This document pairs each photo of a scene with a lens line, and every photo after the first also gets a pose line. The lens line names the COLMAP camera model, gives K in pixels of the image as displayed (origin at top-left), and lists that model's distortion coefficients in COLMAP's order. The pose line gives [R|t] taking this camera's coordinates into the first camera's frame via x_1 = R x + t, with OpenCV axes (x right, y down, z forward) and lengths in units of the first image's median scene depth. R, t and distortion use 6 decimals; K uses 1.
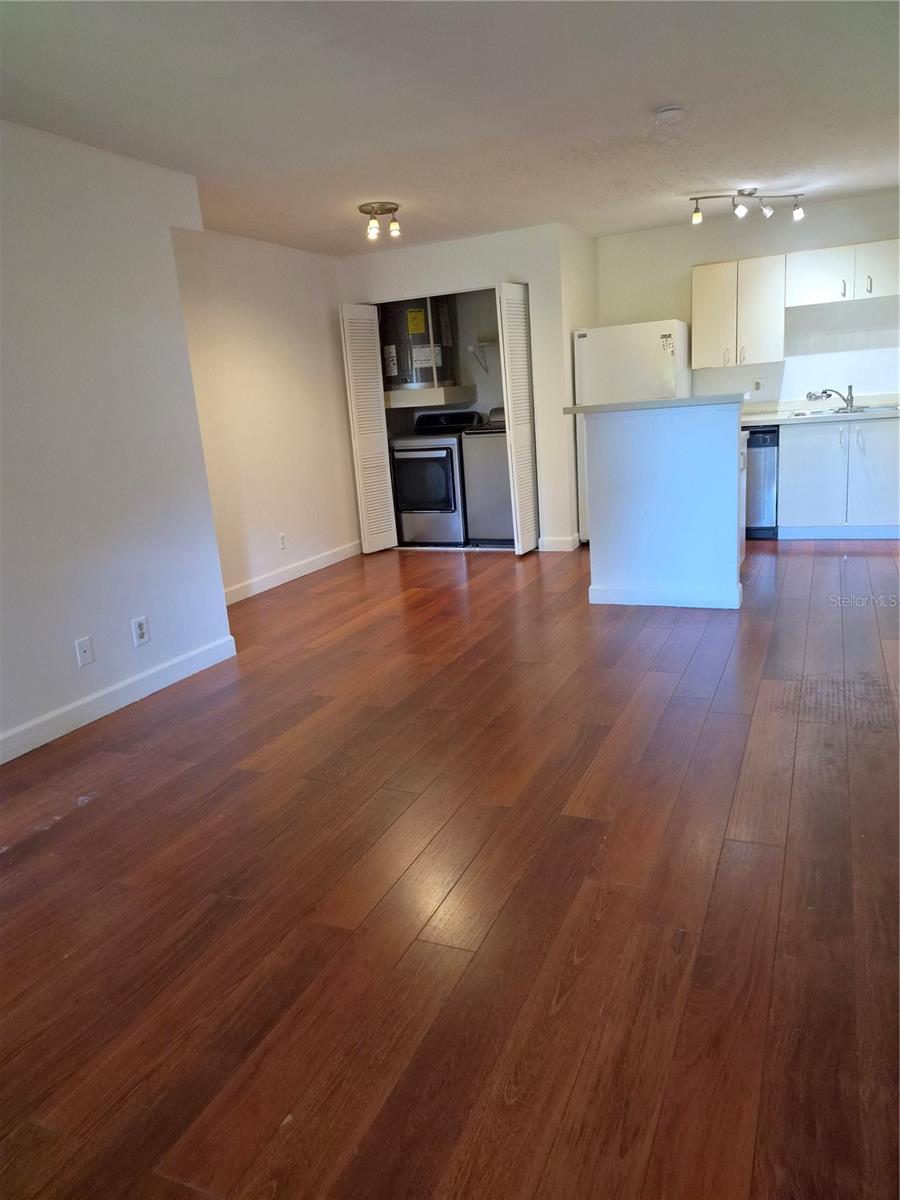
lens RADIAL K [[831.6, 0, 429.2], [0, 831.6, 597.5], [0, 0, 1]] dist [0.079145, -0.115112]
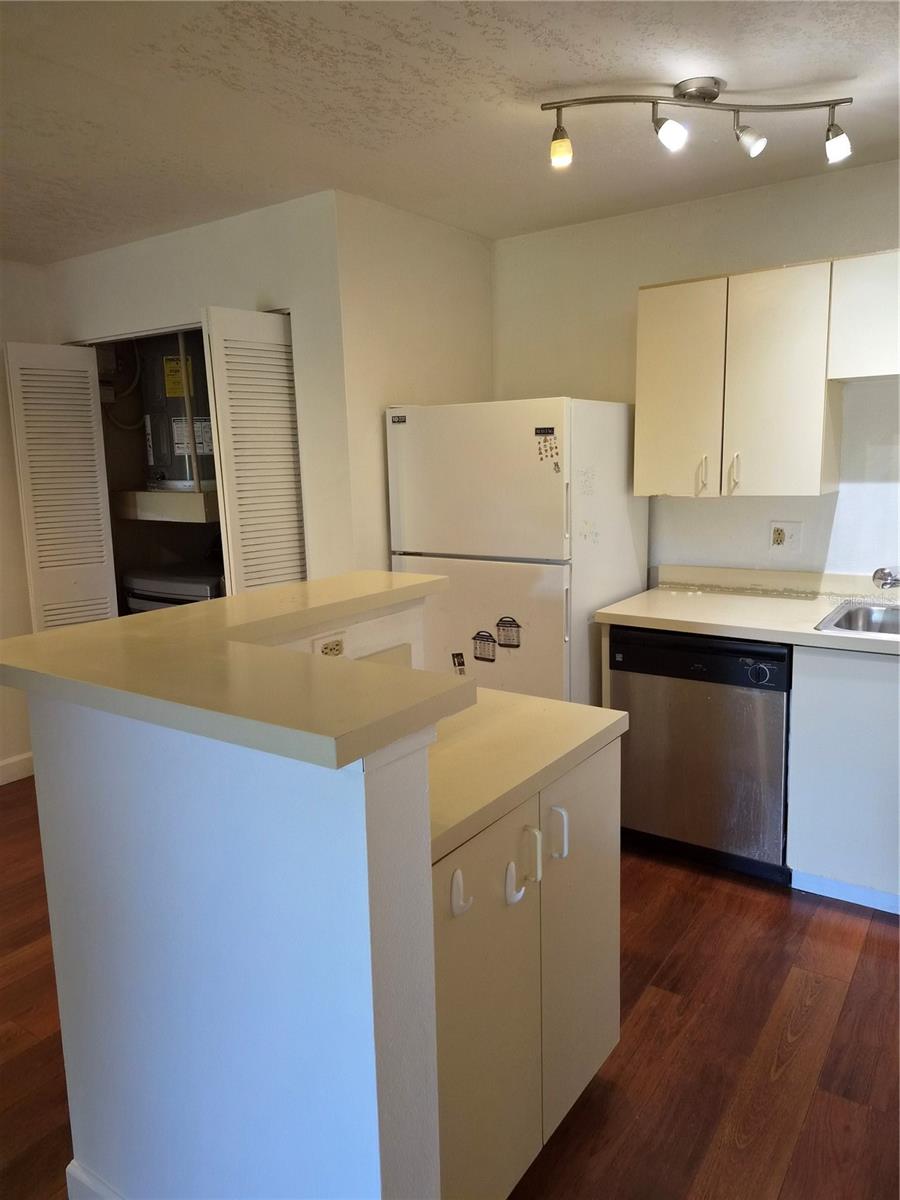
lens RADIAL K [[838.0, 0, 452.1], [0, 838.0, 588.5], [0, 0, 1]] dist [0.099899, -0.111140]
pose [[0.985903, 0.075348, -0.149391, 0.268363], [-0.086100, 0.994041, -0.066848, -0.165581], [0.143464, 0.078768, 0.986516, 0.473563]]
